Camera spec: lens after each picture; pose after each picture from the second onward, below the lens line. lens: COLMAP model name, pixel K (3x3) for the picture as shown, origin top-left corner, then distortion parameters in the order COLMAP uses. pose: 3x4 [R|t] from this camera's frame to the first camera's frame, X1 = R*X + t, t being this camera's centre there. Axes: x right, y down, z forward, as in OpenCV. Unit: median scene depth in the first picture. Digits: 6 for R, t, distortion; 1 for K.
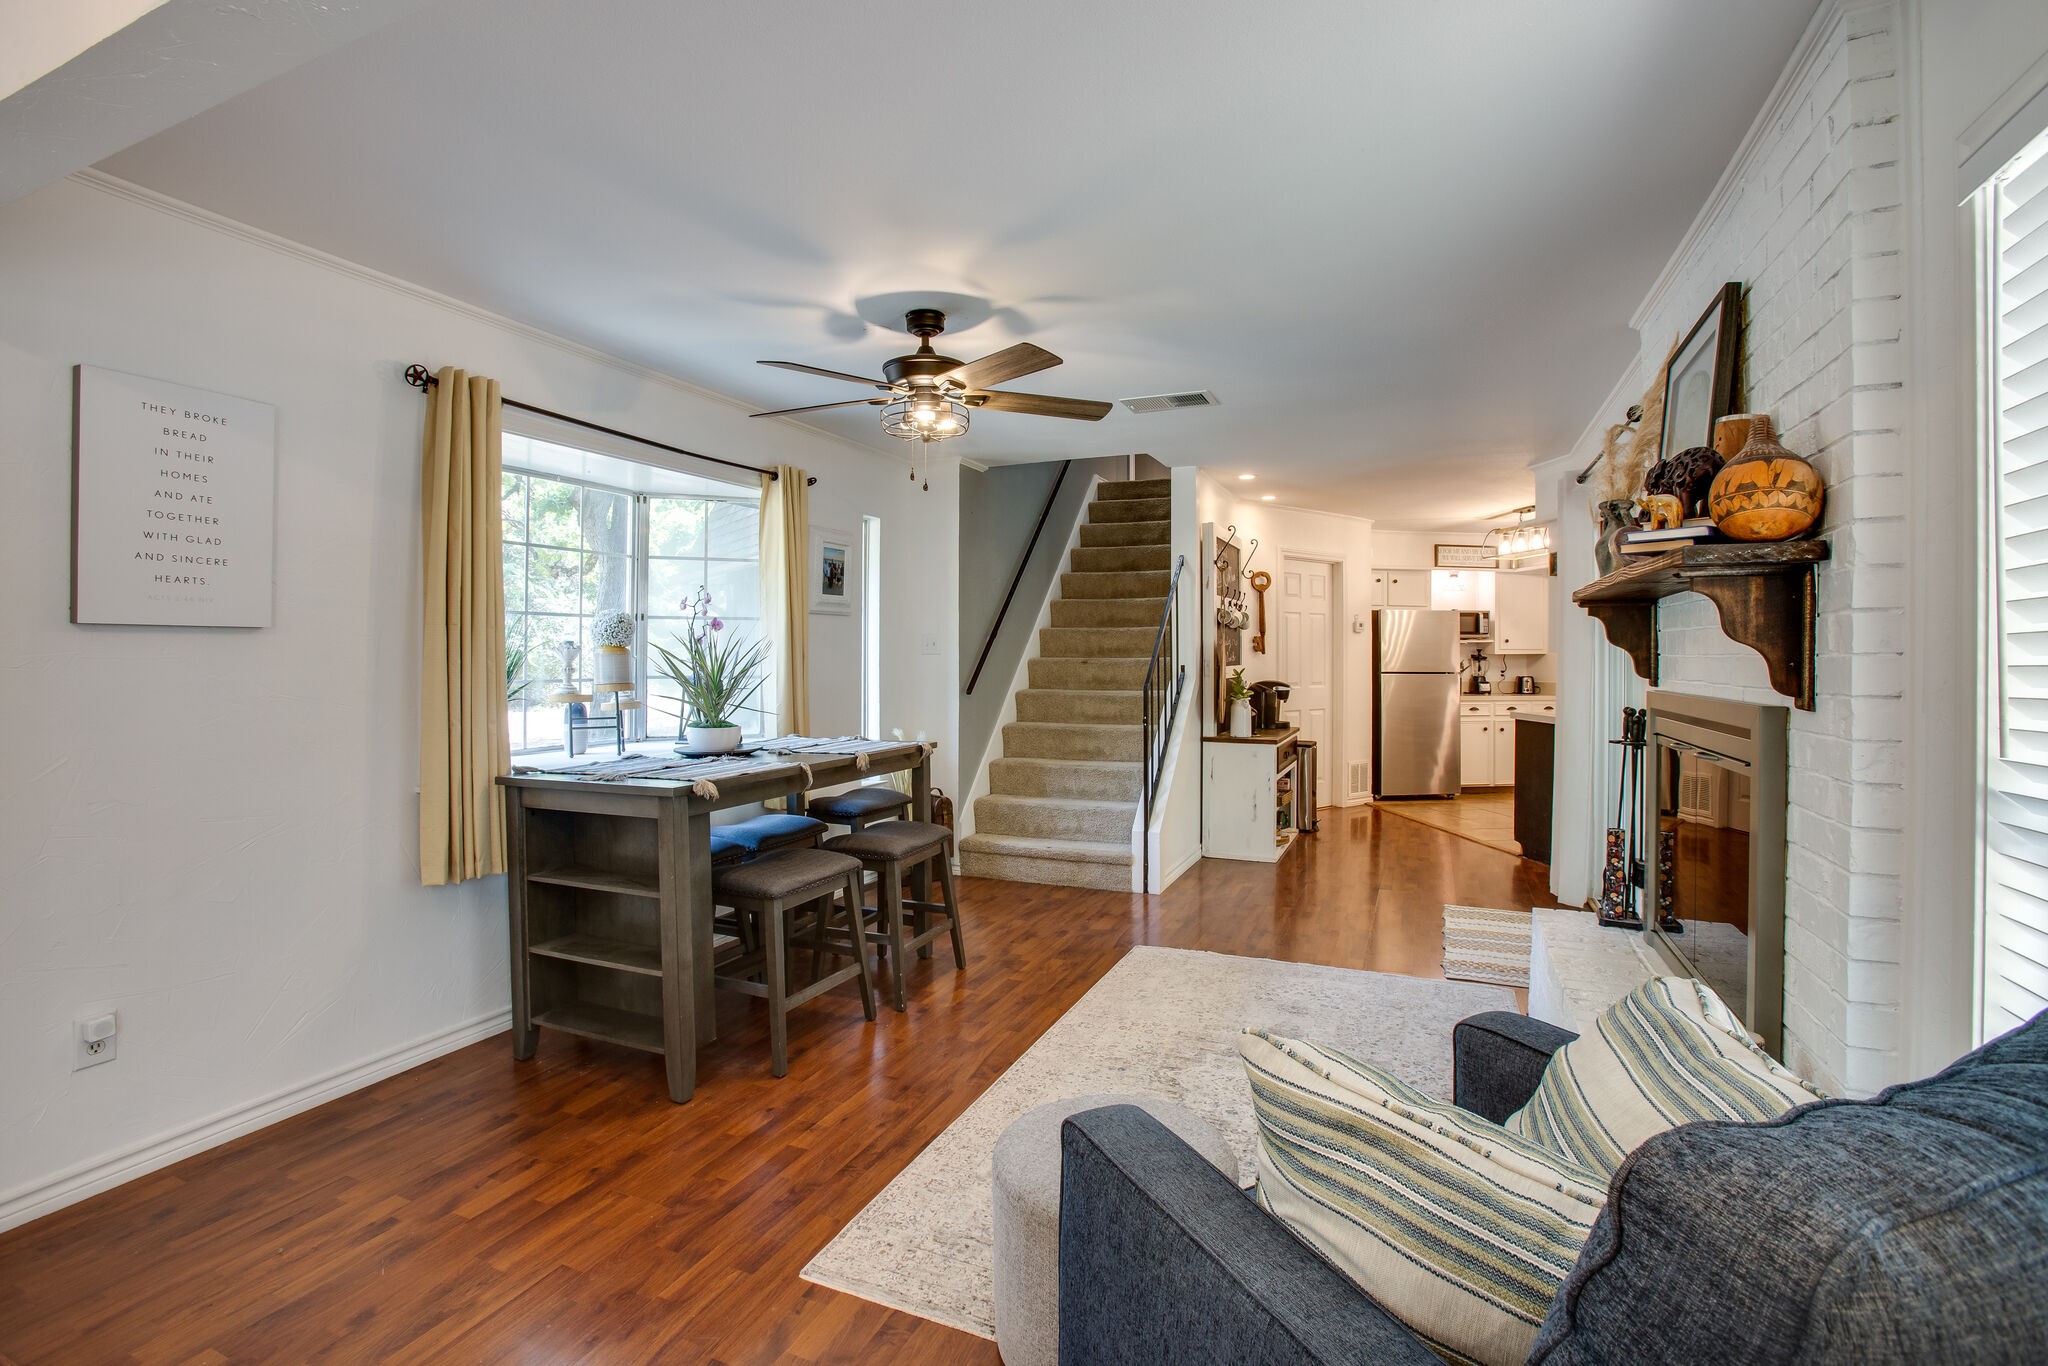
lens RADIAL K [[954.8, 0, 1034.7], [0, 954.8, 693.8], [0, 0, 1]] dist [-0.046462, 0.001649]
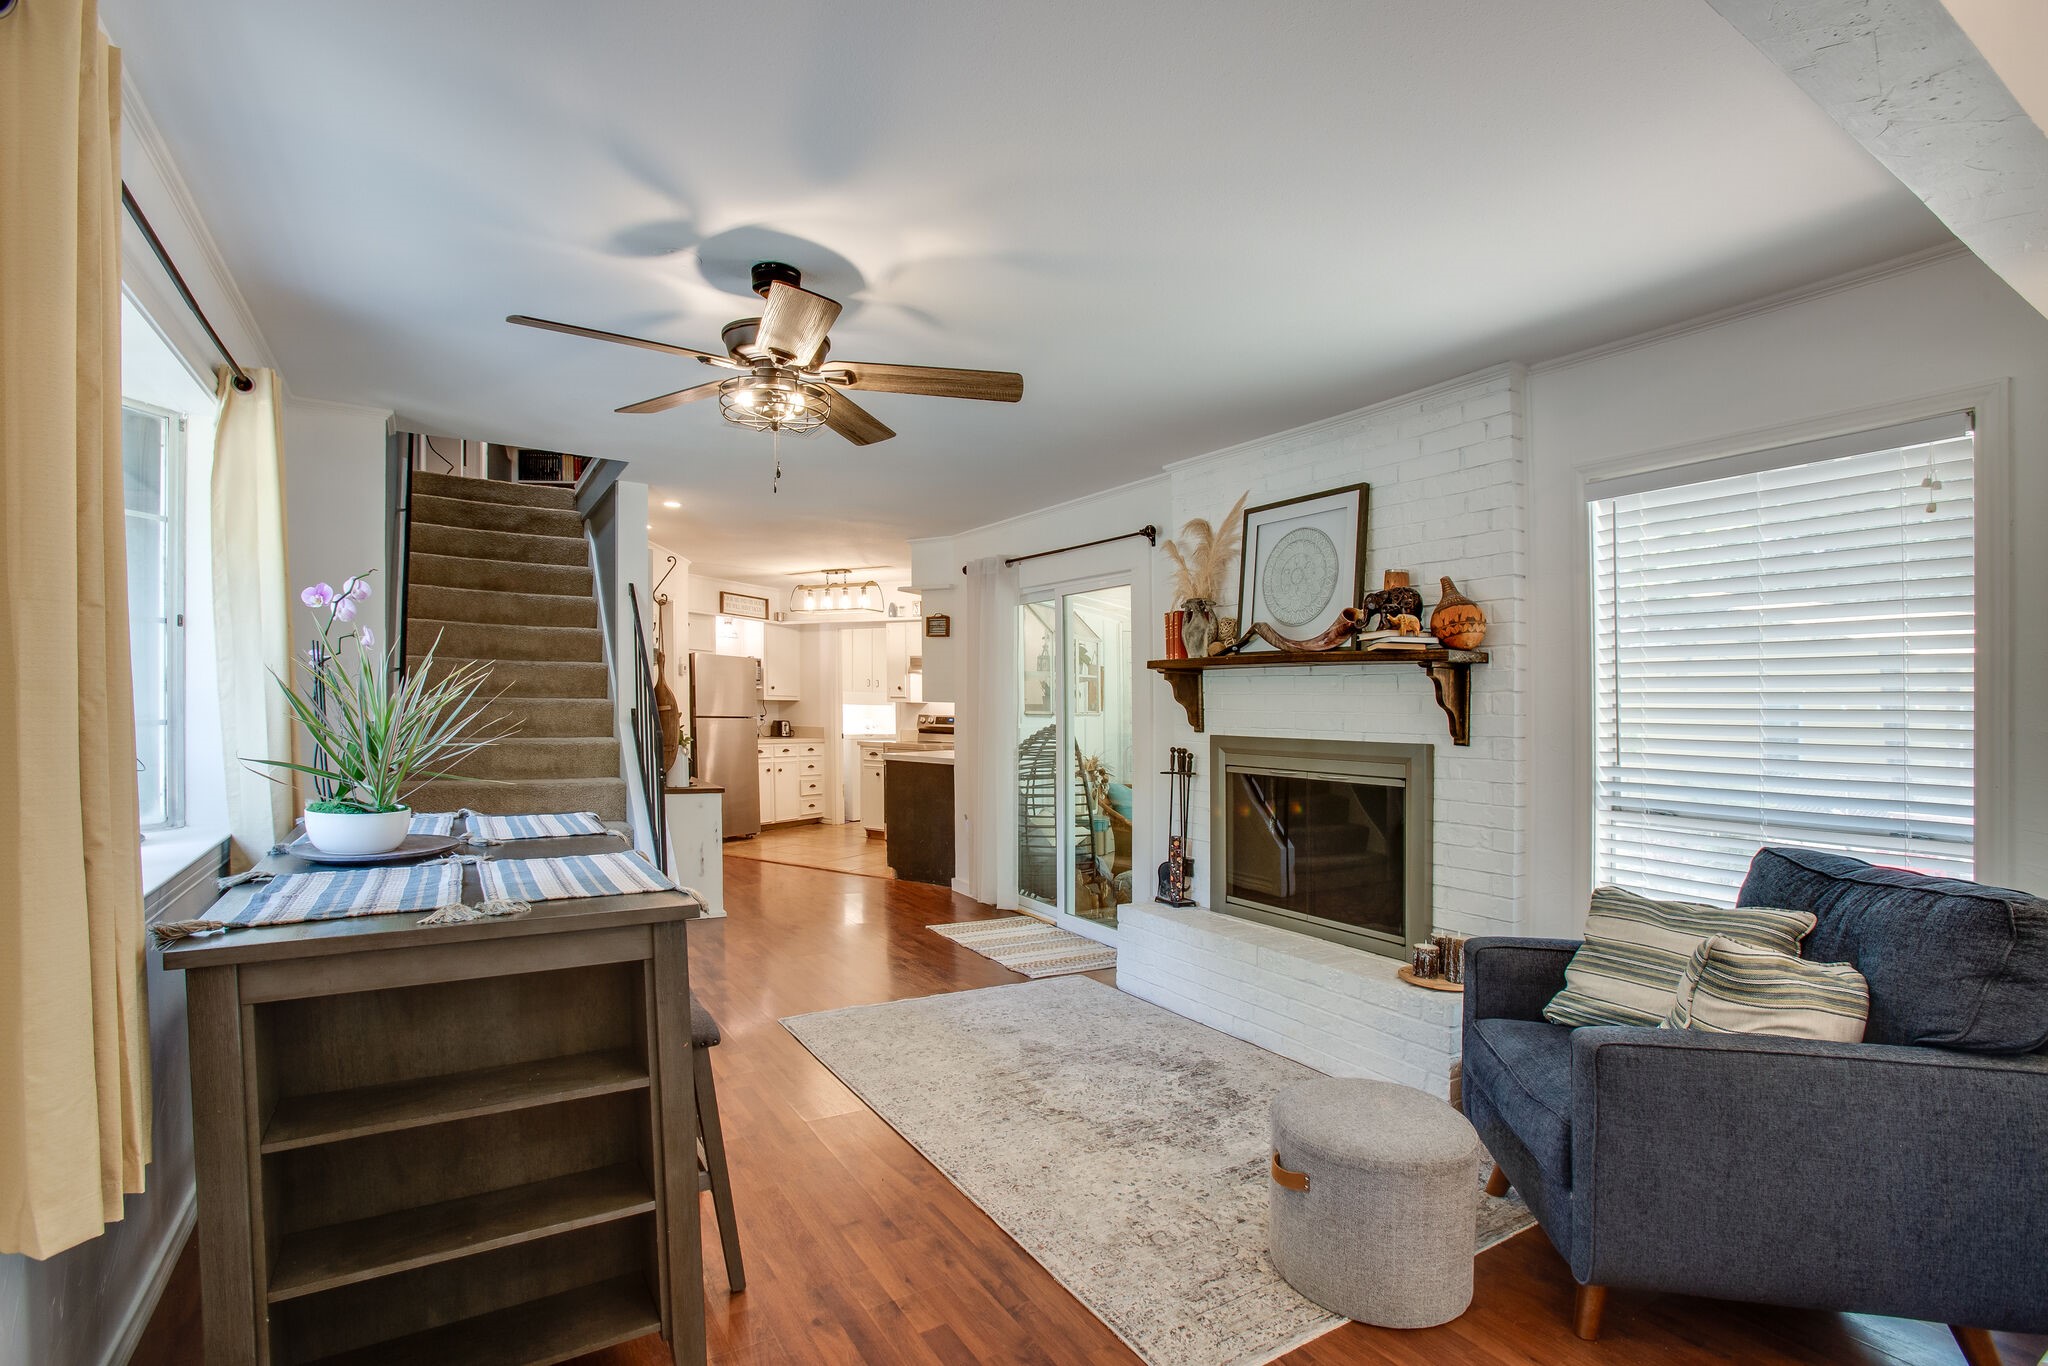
lens RADIAL K [[954.8, 0, 1047.6], [0, 954.8, 732.9], [0, 0, 1]] dist [-0.046462, 0.001649]
pose [[0.556455, -0.006902, 0.830849, -0.629772], [0.008797, 0.999958, 0.002414, -0.011052], [-0.830831, 0.005966, 0.556493, 0.362113]]
